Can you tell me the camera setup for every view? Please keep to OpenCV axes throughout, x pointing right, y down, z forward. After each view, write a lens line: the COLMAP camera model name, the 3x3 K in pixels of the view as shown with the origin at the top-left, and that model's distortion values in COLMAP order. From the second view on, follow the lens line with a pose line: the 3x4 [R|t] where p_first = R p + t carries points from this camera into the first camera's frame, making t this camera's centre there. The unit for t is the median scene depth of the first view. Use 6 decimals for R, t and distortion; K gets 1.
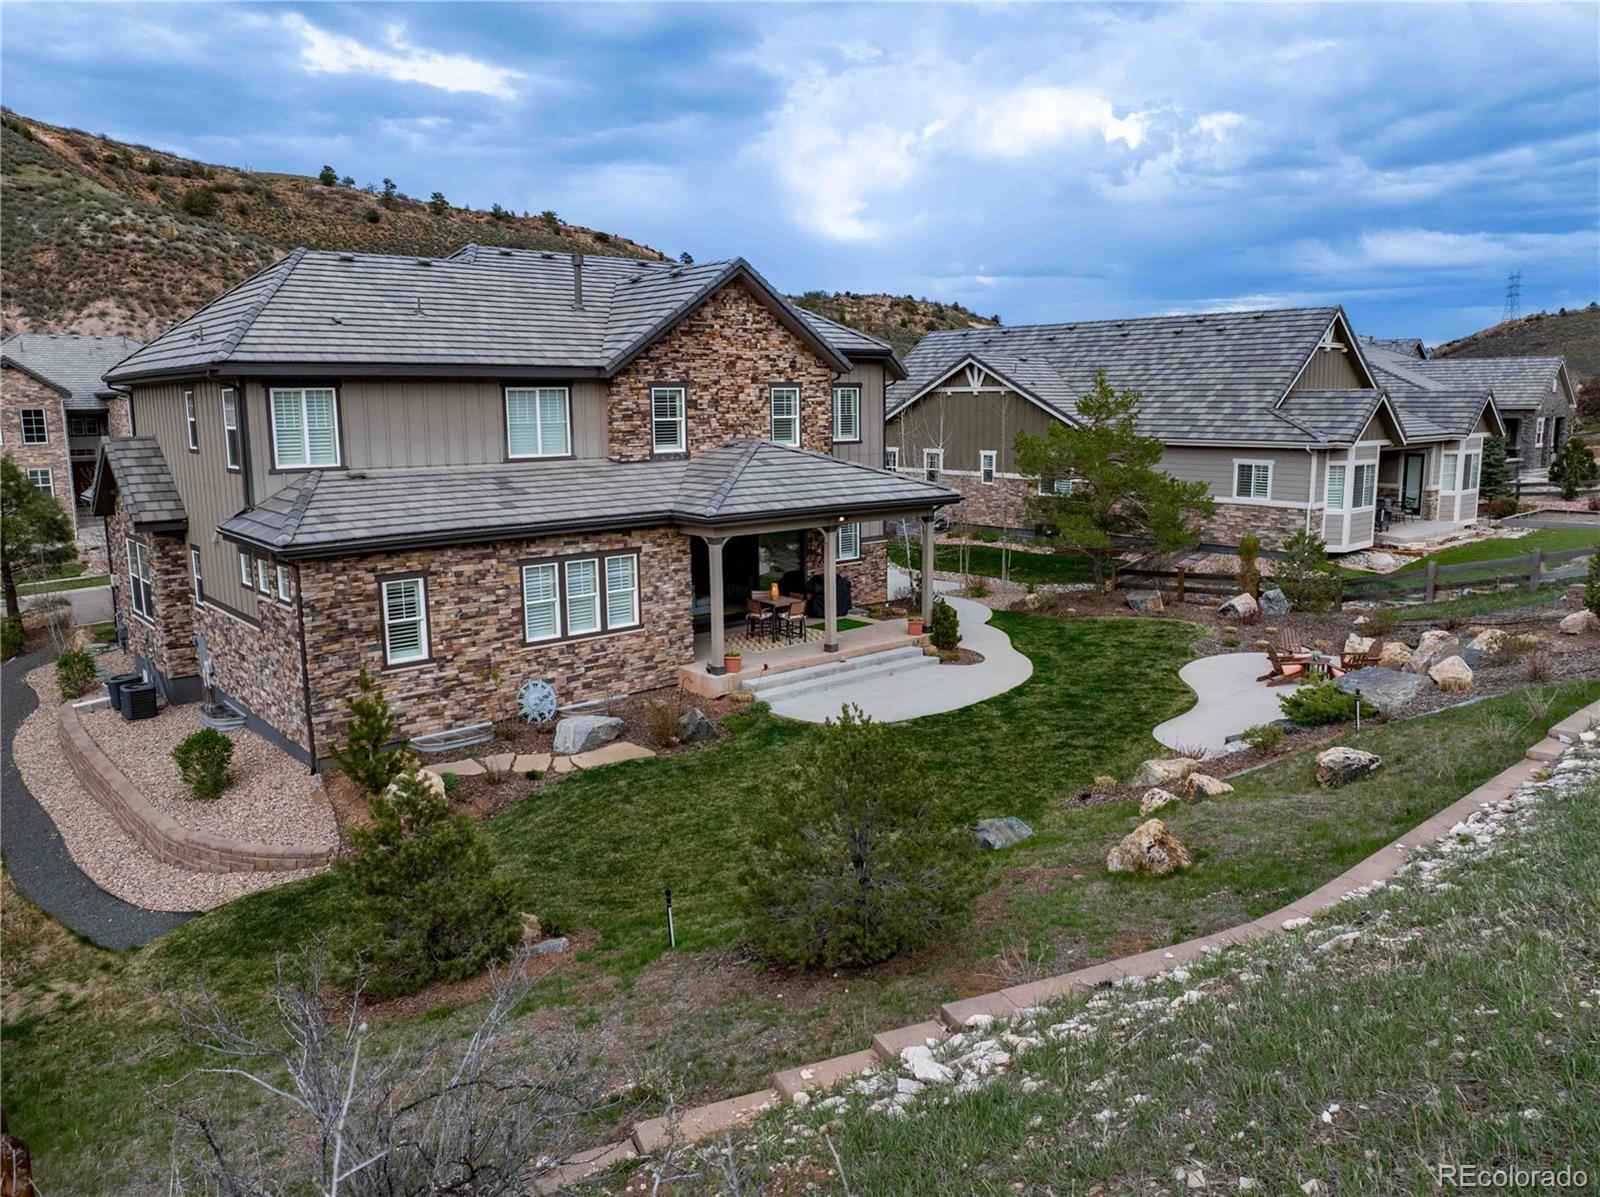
lens RADIAL K [[1119.7, 0, 800.4], [0, 1119.7, 596.9], [0, 0, 1]] dist [-0.028654, -0.003115]
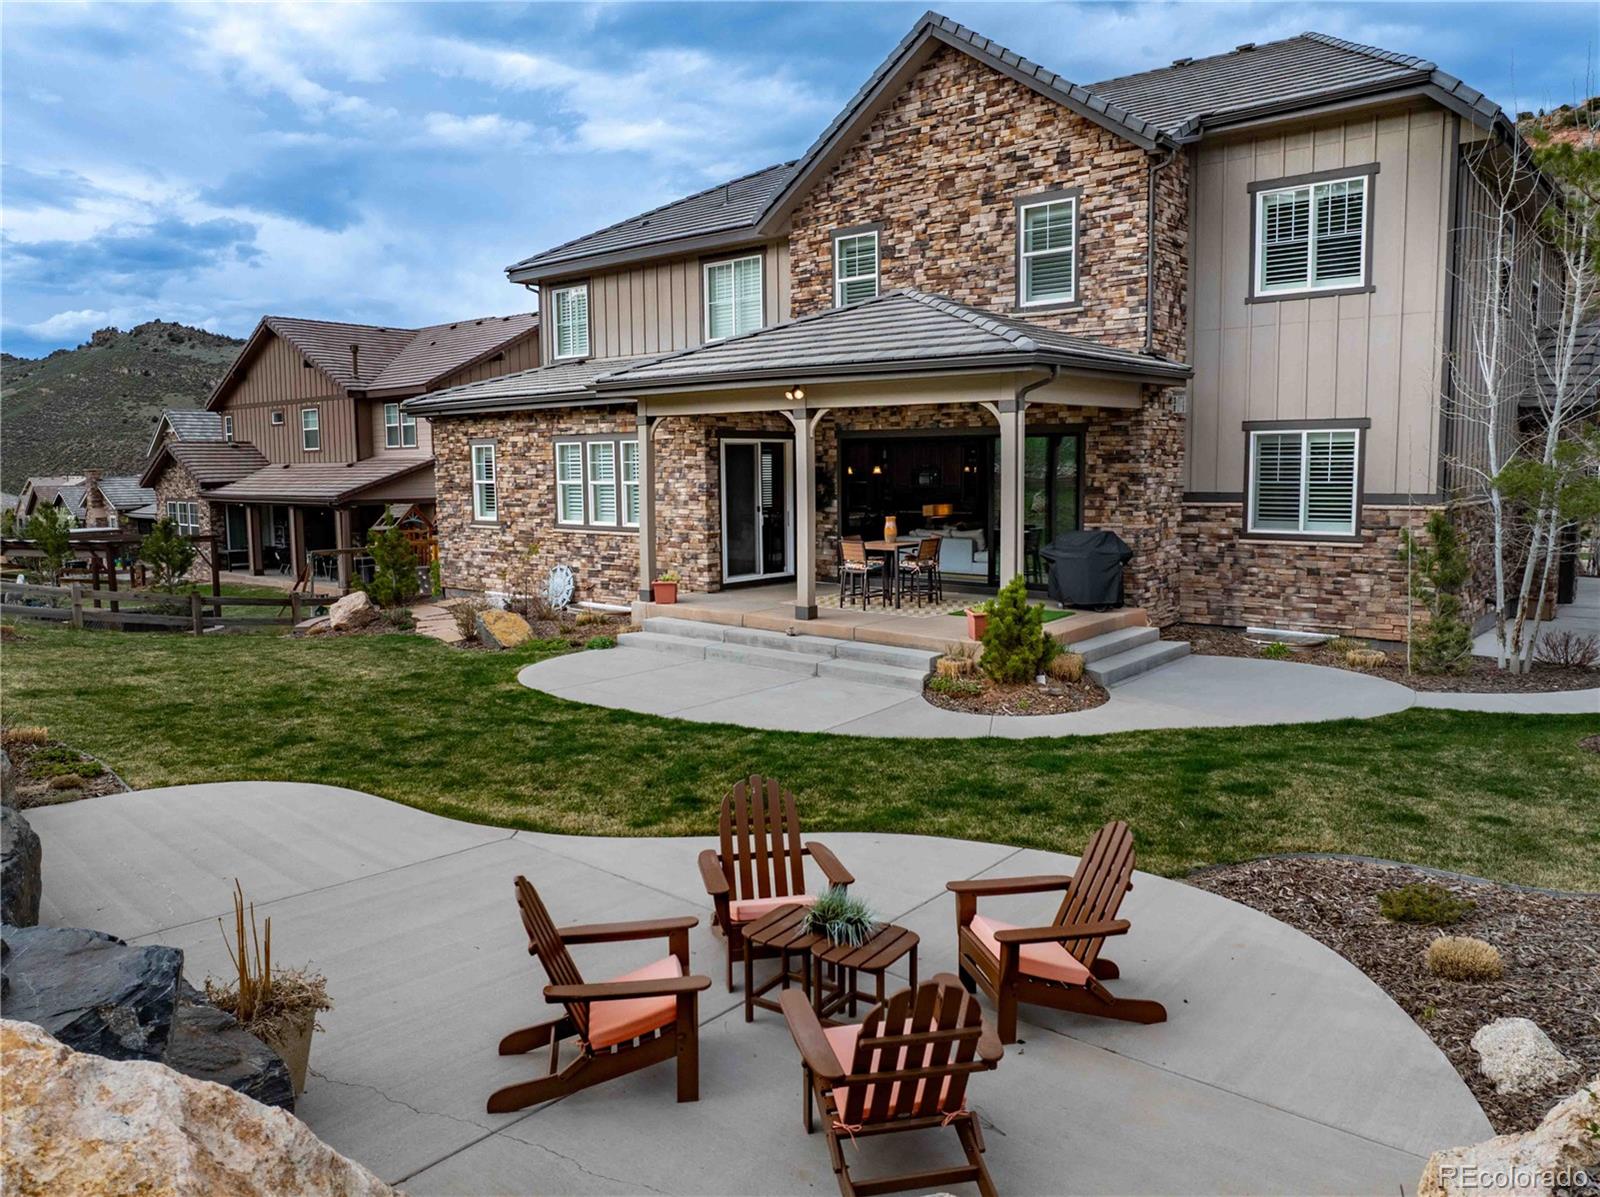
lens RADIAL K [[1119.7, 0, 801.0], [0, 1119.7, 589.1], [0, 0, 1]] dist [-0.028654, -0.003115]
pose [[0.145690, 0.118259, -0.982237, 0.615895], [-0.163195, 0.982102, 0.094037, -0.023541], [0.975778, 0.146595, 0.162382, 0.883859]]
